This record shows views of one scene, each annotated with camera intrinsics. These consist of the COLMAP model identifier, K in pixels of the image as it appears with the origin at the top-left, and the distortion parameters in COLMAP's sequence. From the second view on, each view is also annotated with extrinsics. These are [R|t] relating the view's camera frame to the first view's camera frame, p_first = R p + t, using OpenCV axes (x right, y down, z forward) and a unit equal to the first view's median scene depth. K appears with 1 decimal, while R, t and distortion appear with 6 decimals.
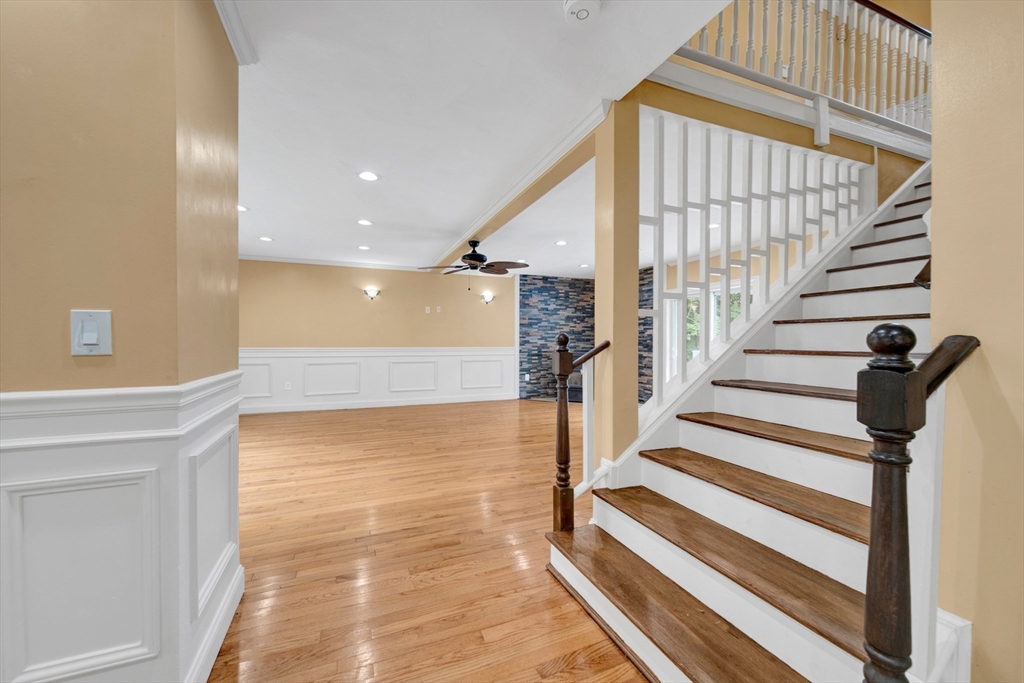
lens RADIAL K [[383.2, 0, 502.1], [0, 383.2, 343.5], [0, 0, 1]] dist [-0.001410, -0.000001]
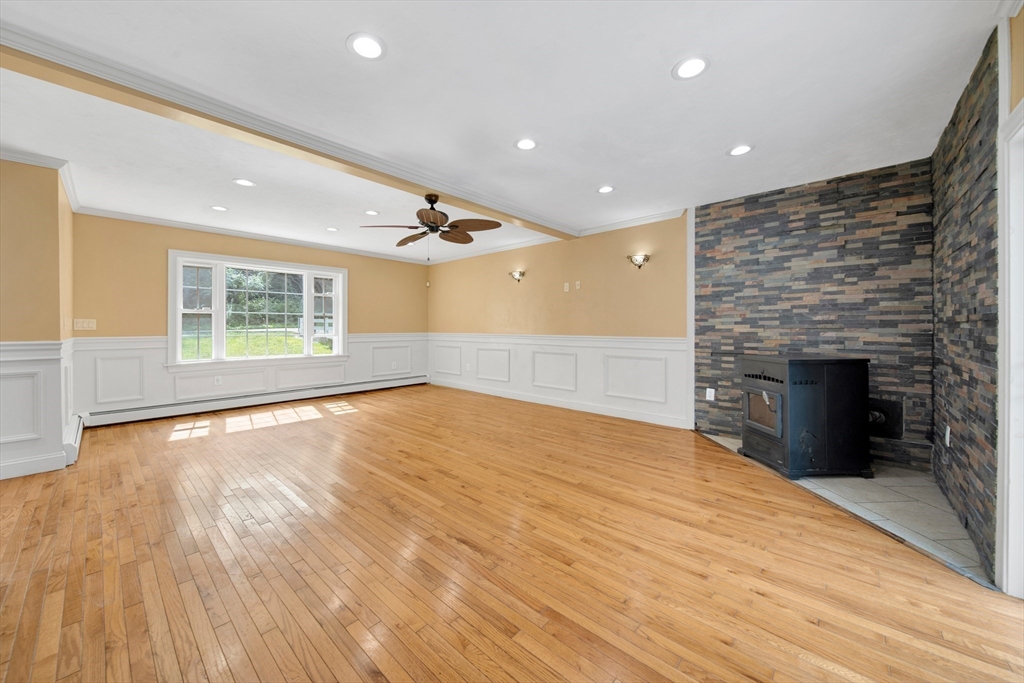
lens RADIAL K [[383.2, 0, 509.6], [0, 383.2, 334.6], [0, 0, 1]] dist [-0.001410, -0.000001]
pose [[0.442922, 0.009713, -0.896507, 0.419120], [-0.016746, 0.999857, 0.002560, 0.007922], [0.896404, 0.013879, 0.443021, 0.504595]]
